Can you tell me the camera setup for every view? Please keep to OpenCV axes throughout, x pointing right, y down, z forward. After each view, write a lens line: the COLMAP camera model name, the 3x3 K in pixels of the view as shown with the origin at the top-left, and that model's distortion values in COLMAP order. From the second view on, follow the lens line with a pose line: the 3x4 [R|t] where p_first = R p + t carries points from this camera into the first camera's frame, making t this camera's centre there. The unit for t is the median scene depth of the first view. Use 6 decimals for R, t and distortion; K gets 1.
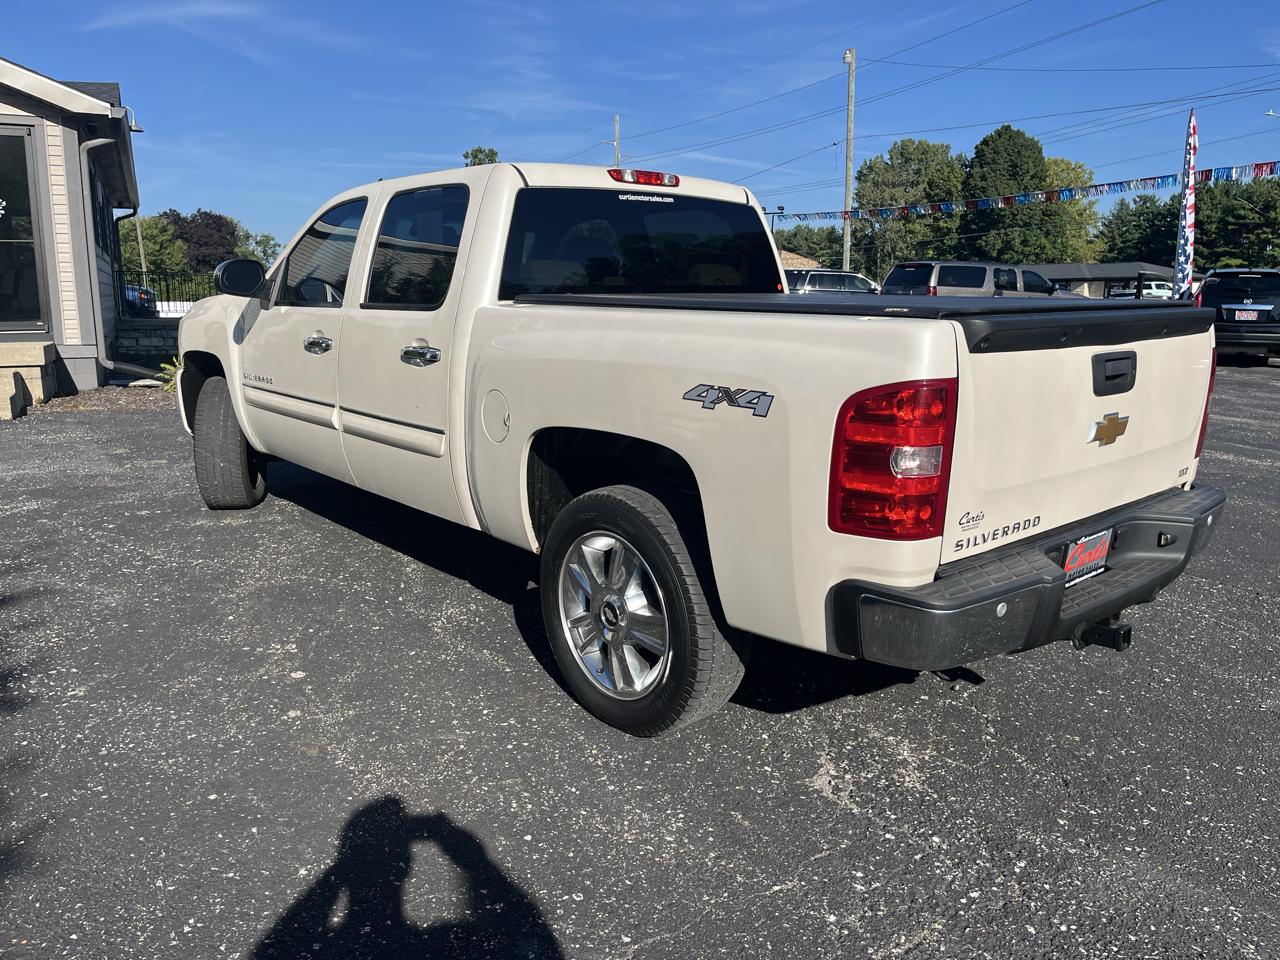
lens RADIAL K [[962.3, 0, 651.8], [0, 962.3, 457.1], [0, 0, 1]] dist [0.088406, -0.117042]
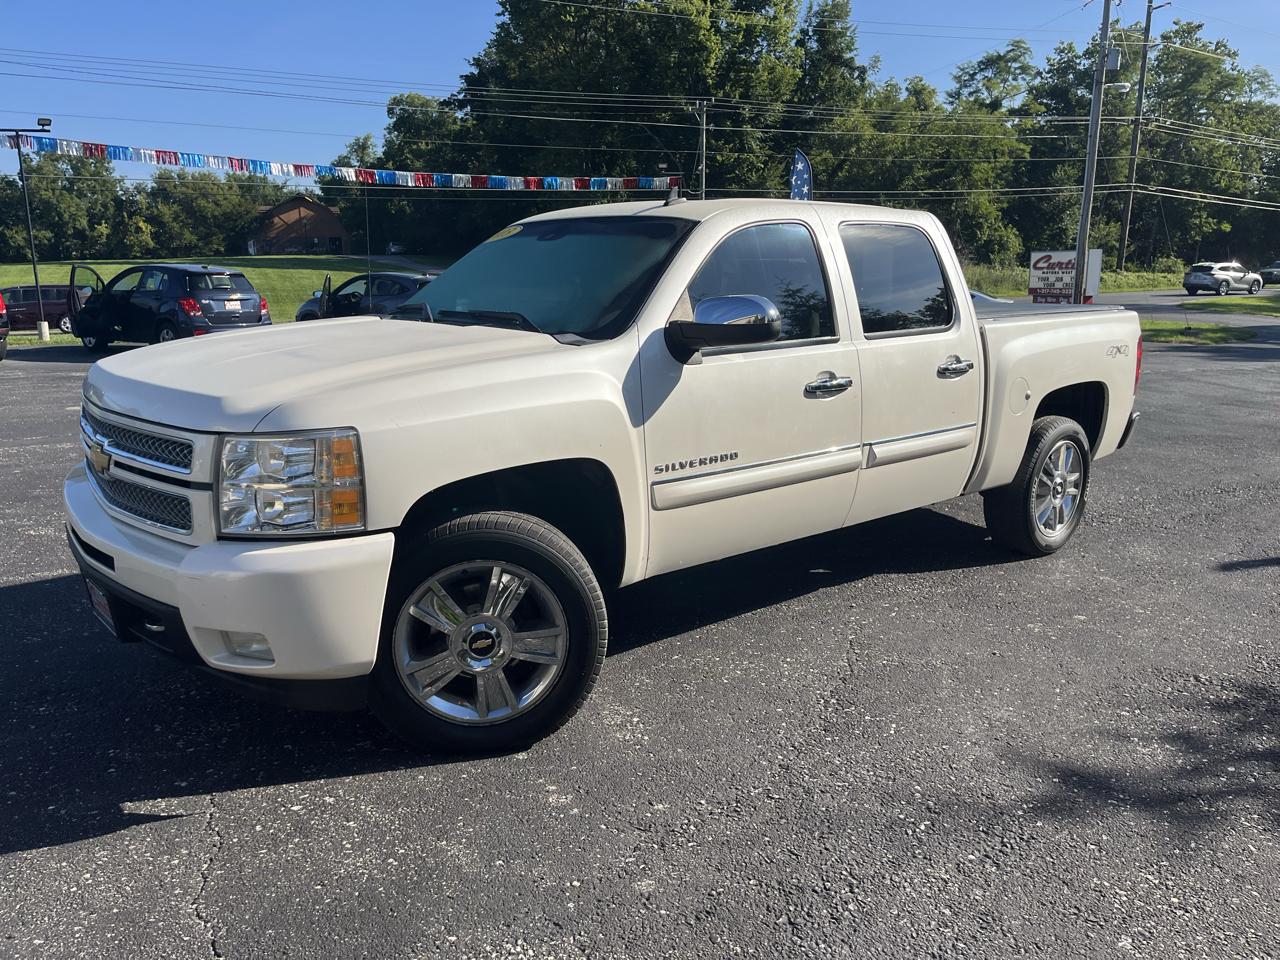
lens RADIAL K [[962.3, 0, 651.8], [0, 962.3, 457.1], [0, 0, 1]] dist [0.088406, -0.117042]
pose [[0.016474, -0.198701, 0.979922, -0.569080], [0.180528, 0.964539, 0.192547, -0.117116], [-0.983432, 0.173731, 0.051761, 0.519382]]
